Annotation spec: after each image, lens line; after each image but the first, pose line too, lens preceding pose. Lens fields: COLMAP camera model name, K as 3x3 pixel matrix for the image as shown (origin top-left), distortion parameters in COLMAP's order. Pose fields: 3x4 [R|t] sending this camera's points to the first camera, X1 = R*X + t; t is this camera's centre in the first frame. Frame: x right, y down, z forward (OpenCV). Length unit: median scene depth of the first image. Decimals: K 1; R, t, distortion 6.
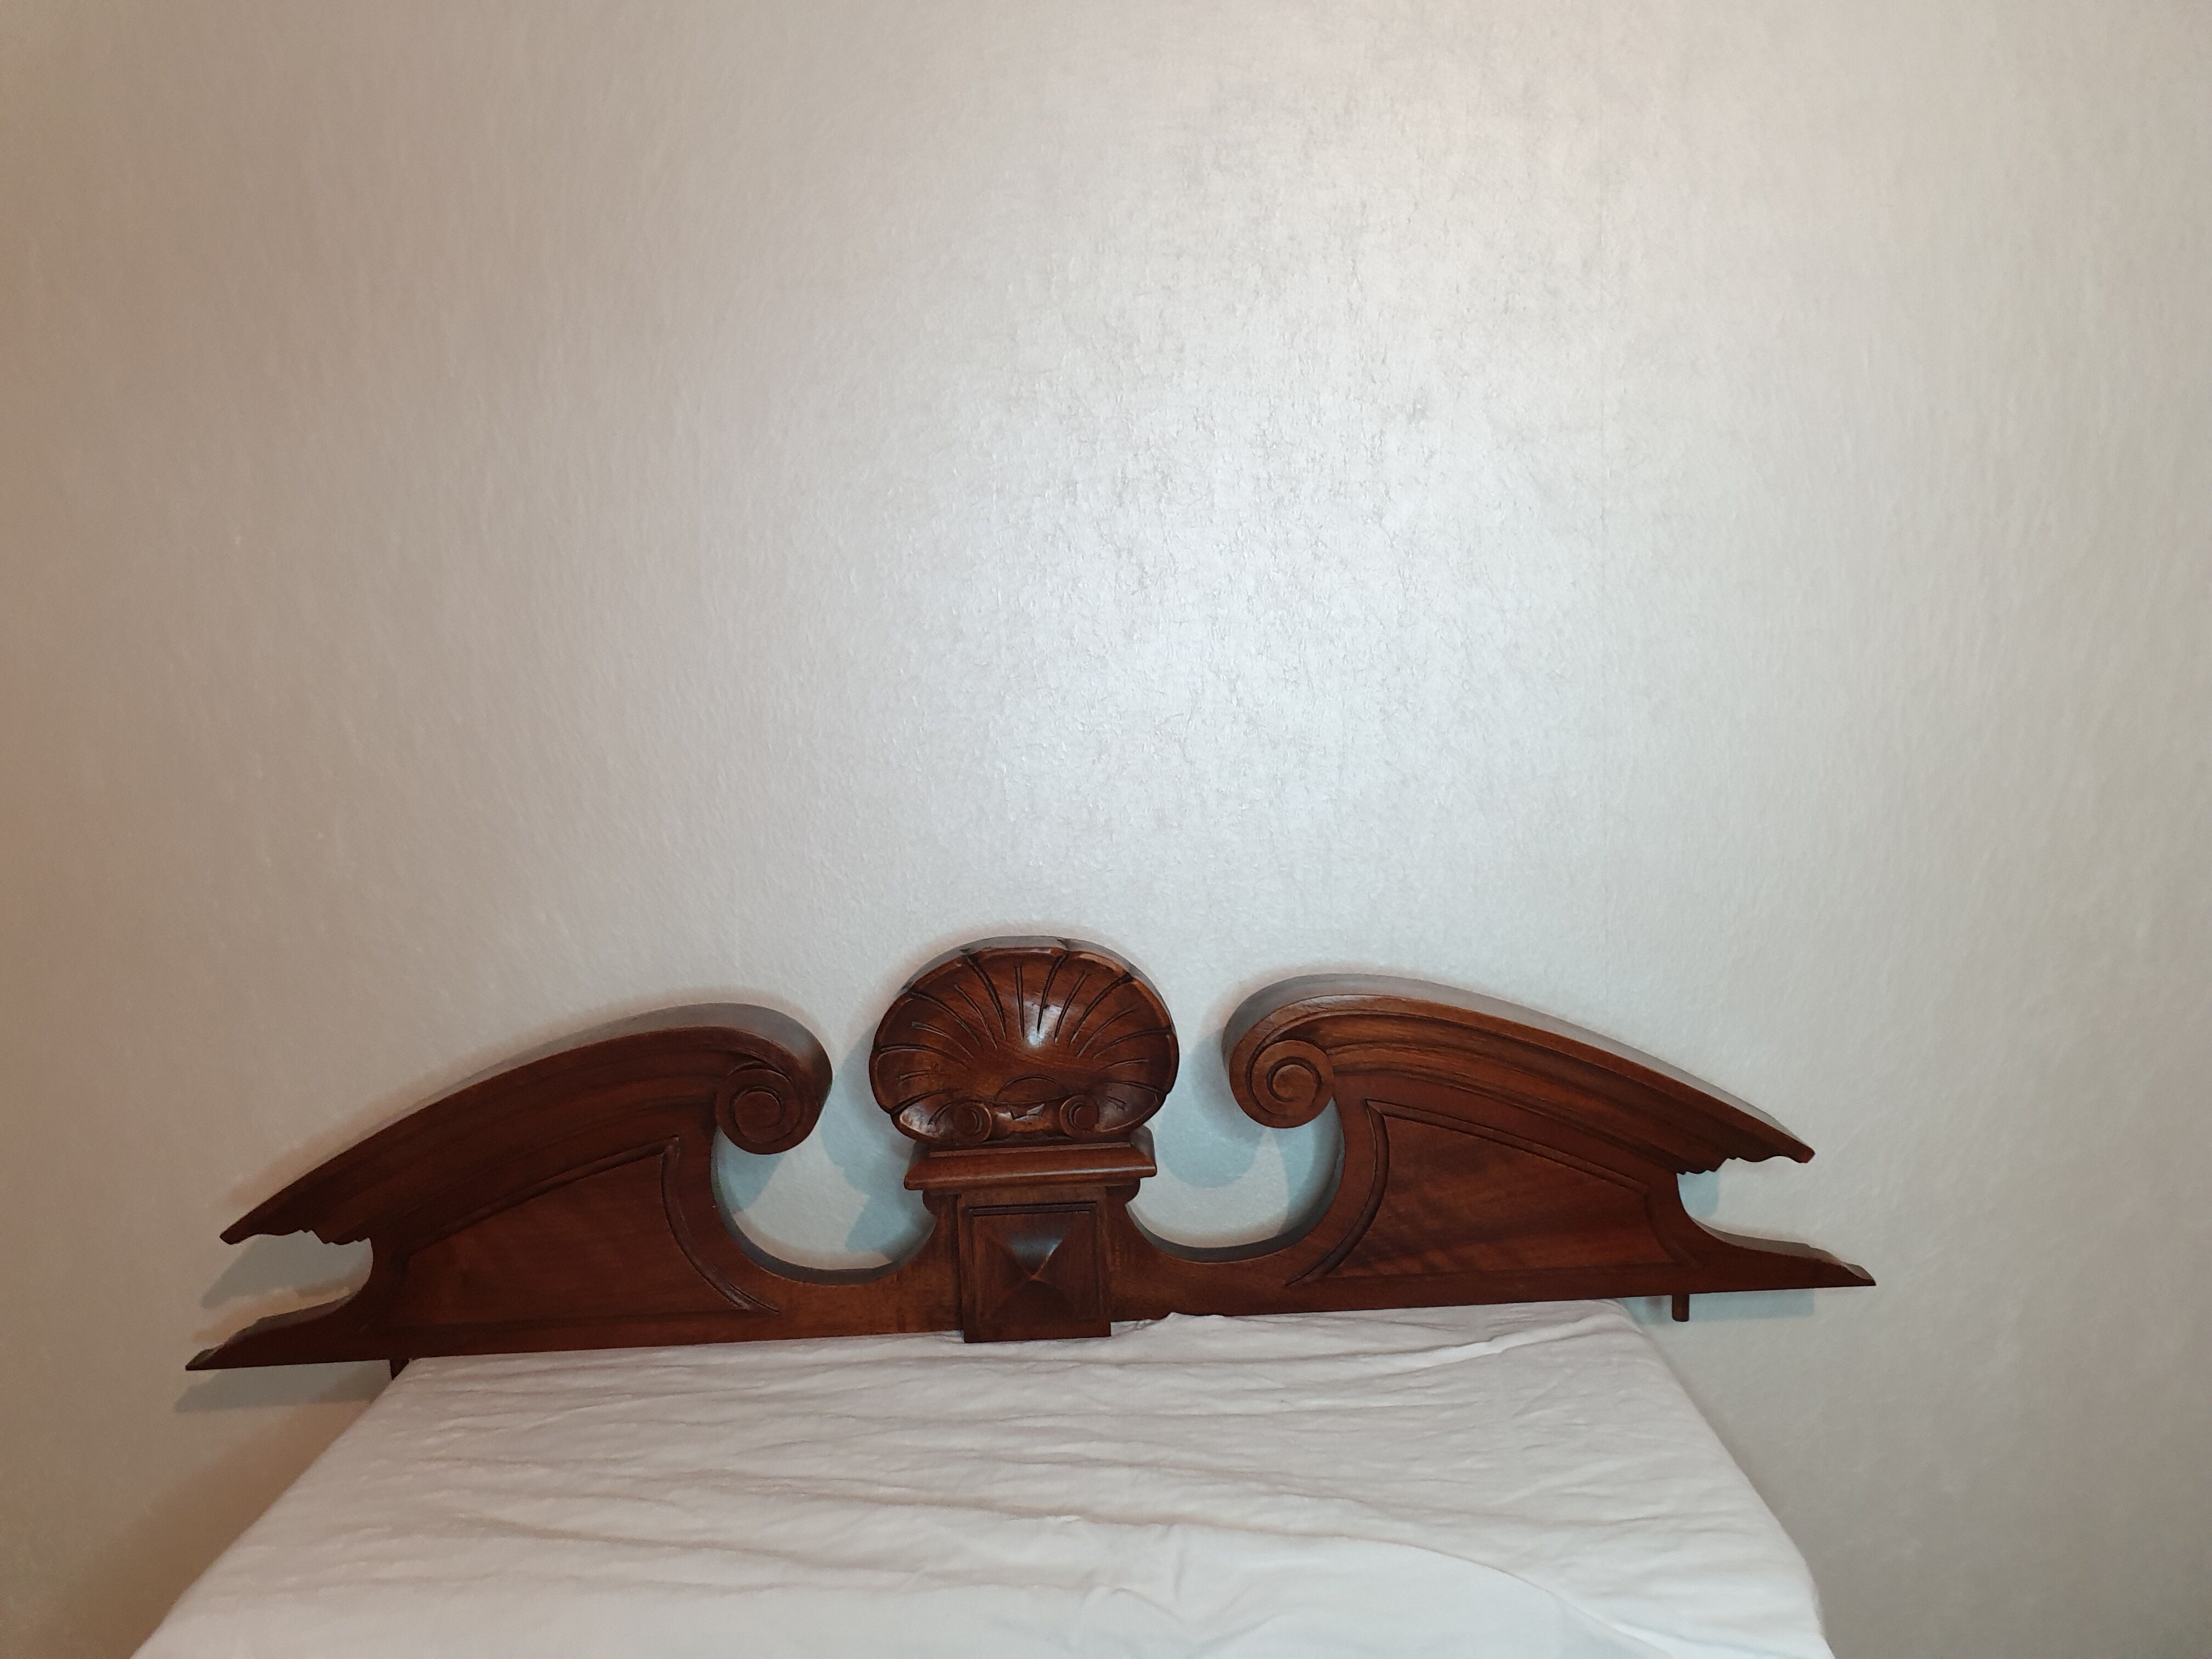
lens RADIAL K [[1692.4, 0, 1106.6], [0, 1692.4, 814.0], [0, 0, 1]] dist [0.084238, -0.245141]
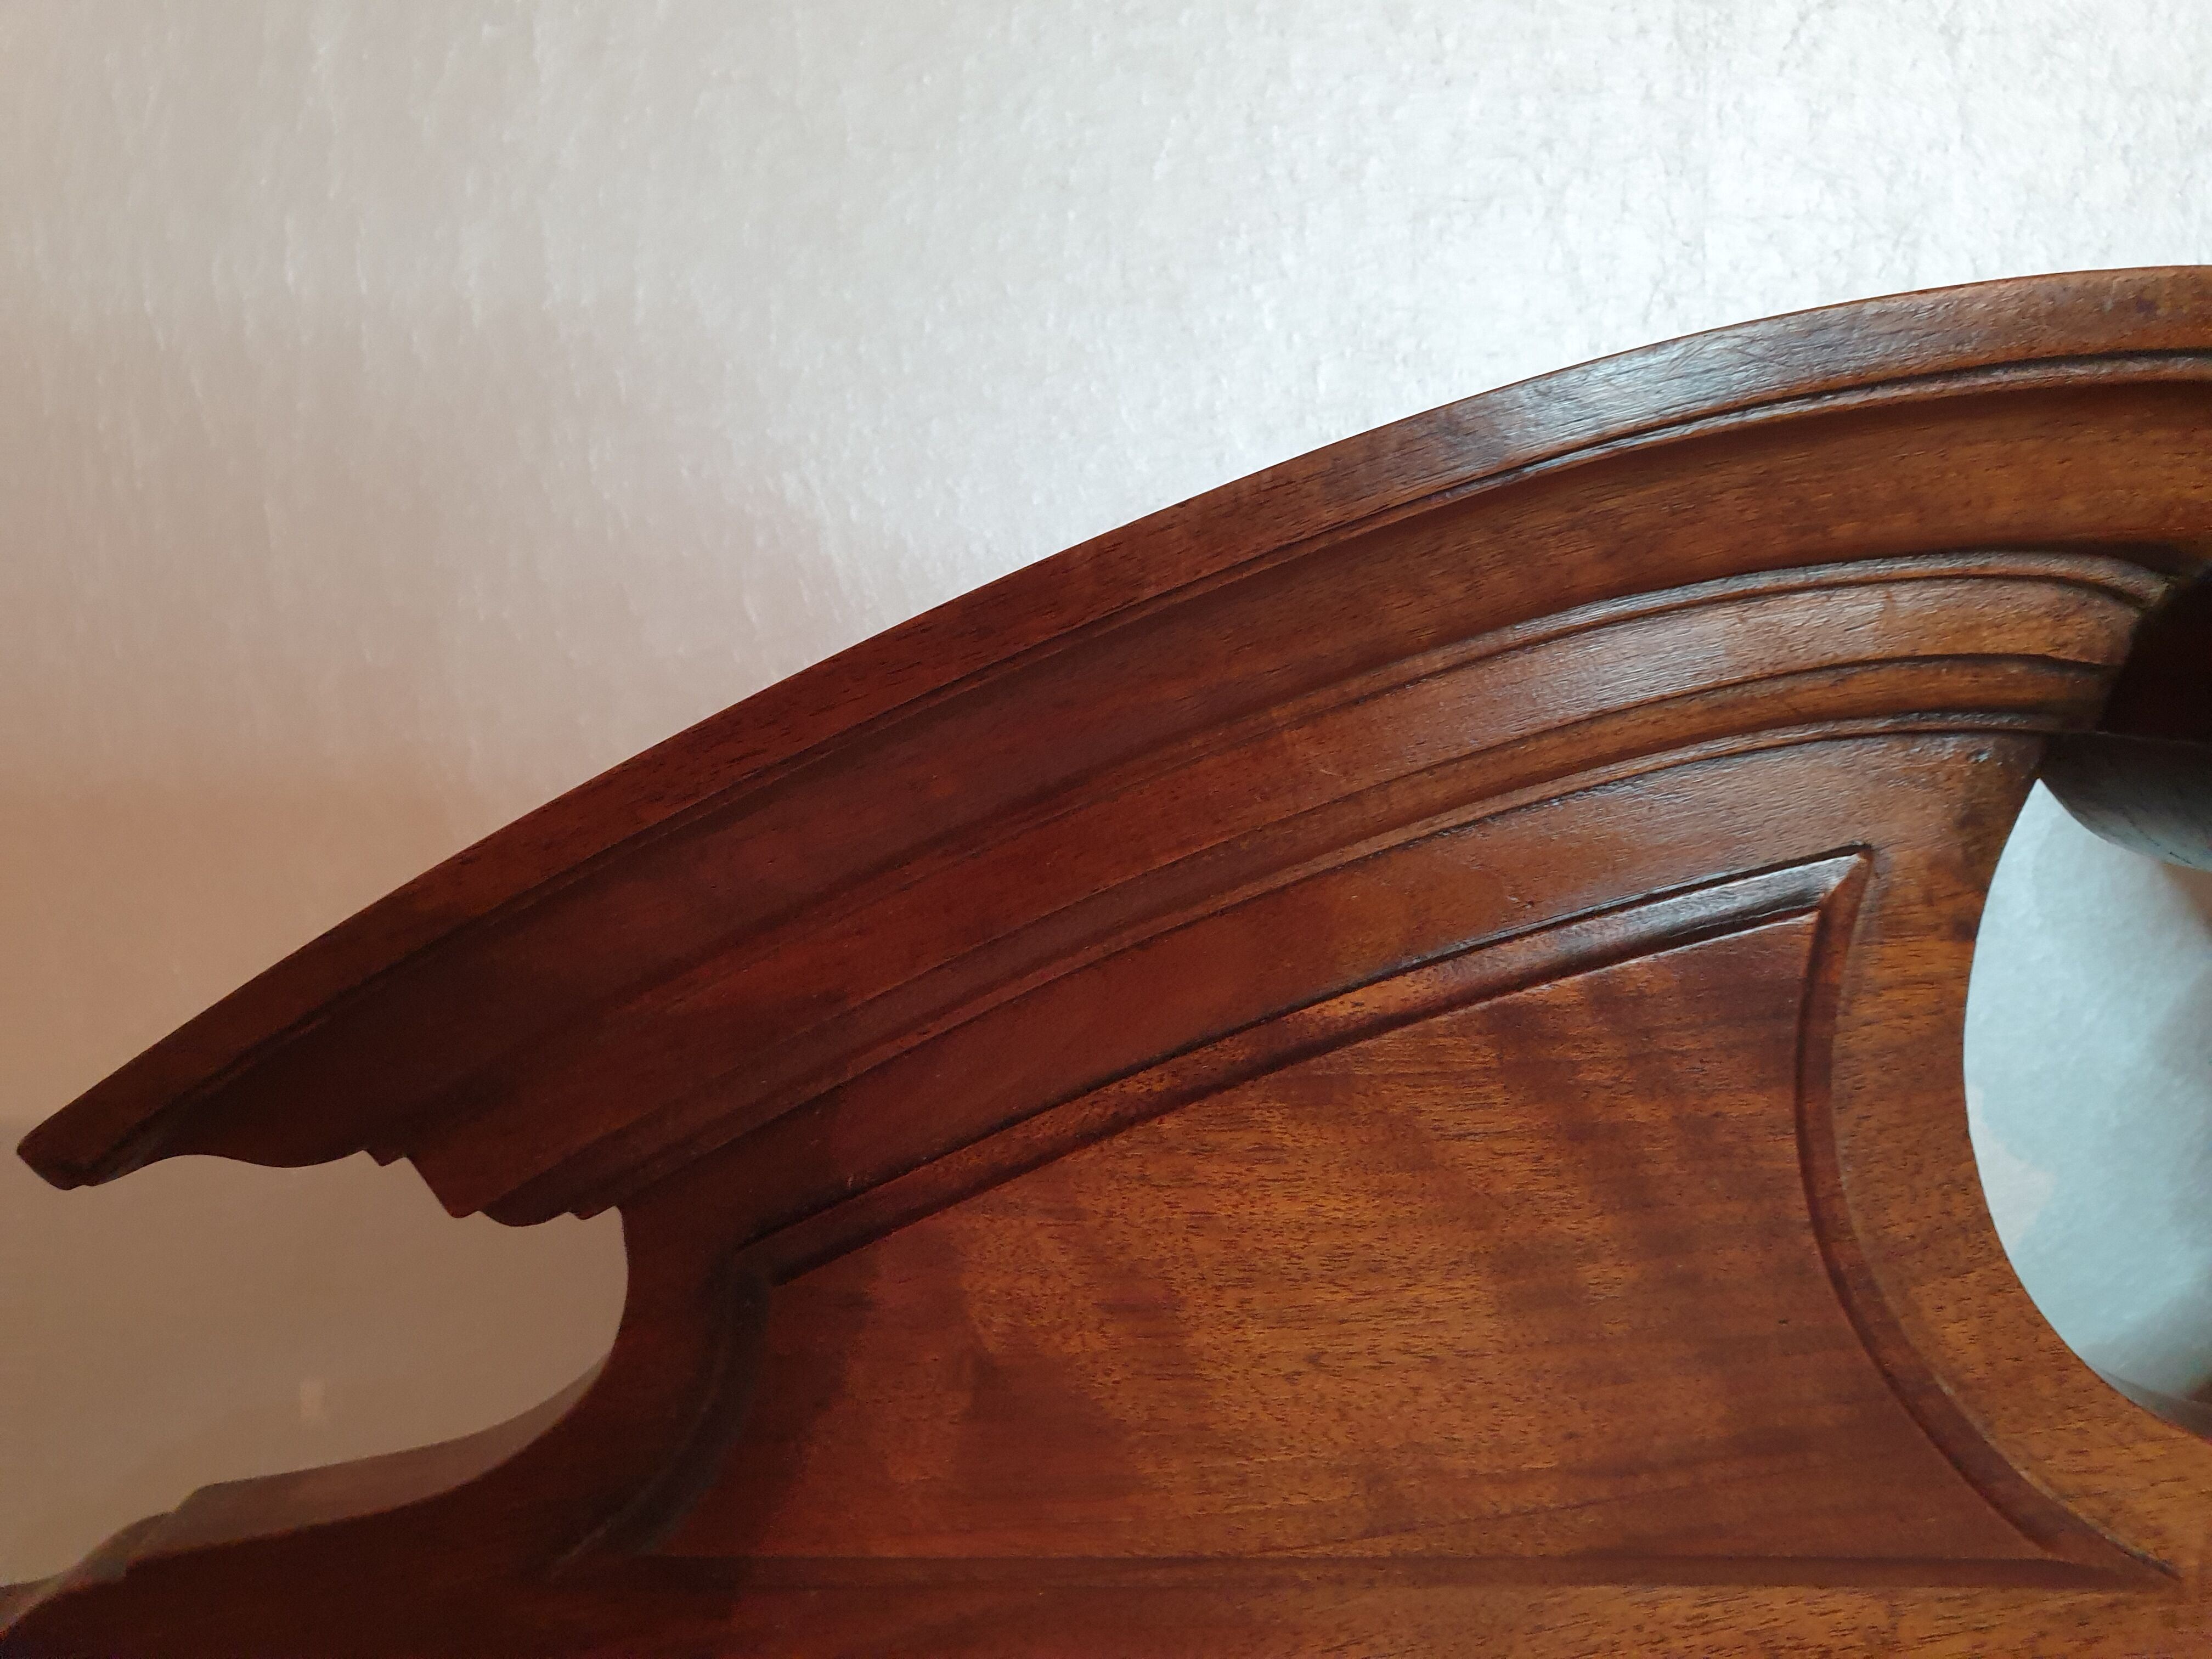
lens RADIAL K [[1698.7, 0, 1113.1], [0, 1698.7, 815.9], [0, 0, 1]] dist [0.007807, -0.002118]
pose [[0.998518, 0.037365, -0.039576, -0.353369], [-0.039182, 0.998165, -0.046175, 0.200515], [0.037778, 0.047657, 0.998149, 0.746336]]
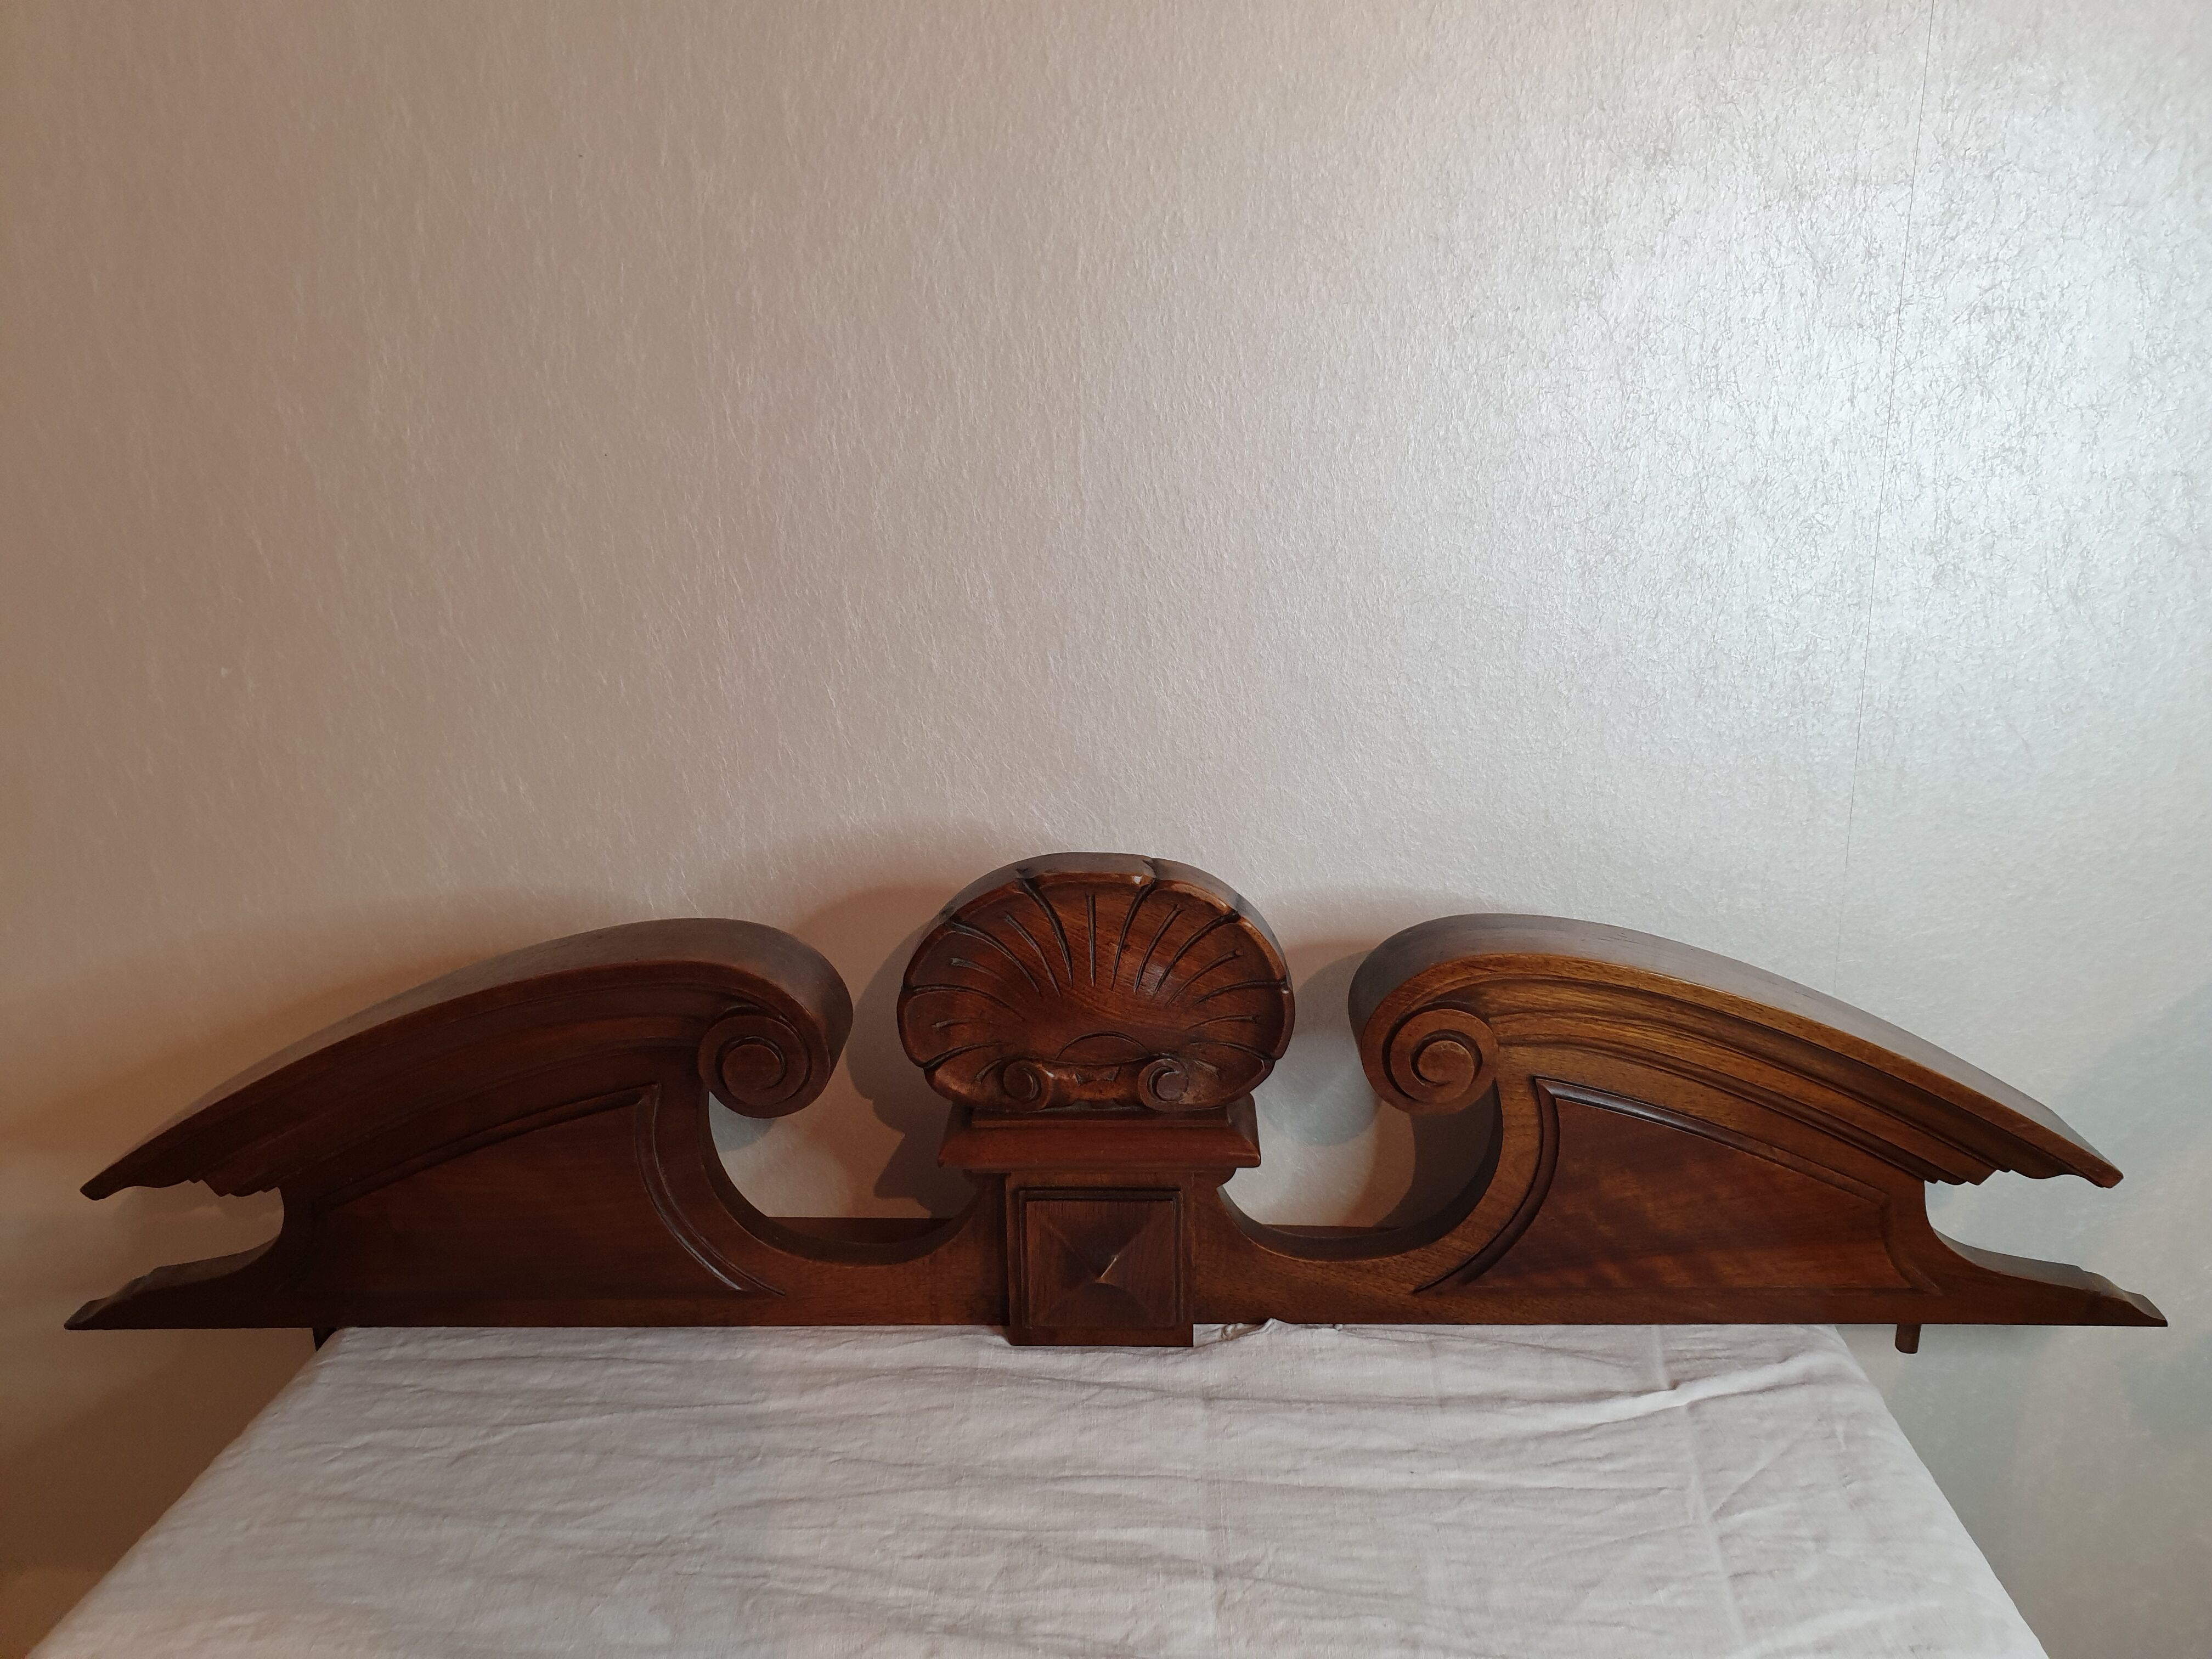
lens RADIAL K [[1697.0, 0, 1124.6], [0, 1697.0, 818.6], [0, 0, 1]] dist [0.003451, 0.005105]
pose [[0.998696, 0.038905, -0.033057, -0.012983], [-0.033842, 0.989303, 0.141898, -0.052300], [0.038224, -0.140594, 0.989329, 0.244364]]
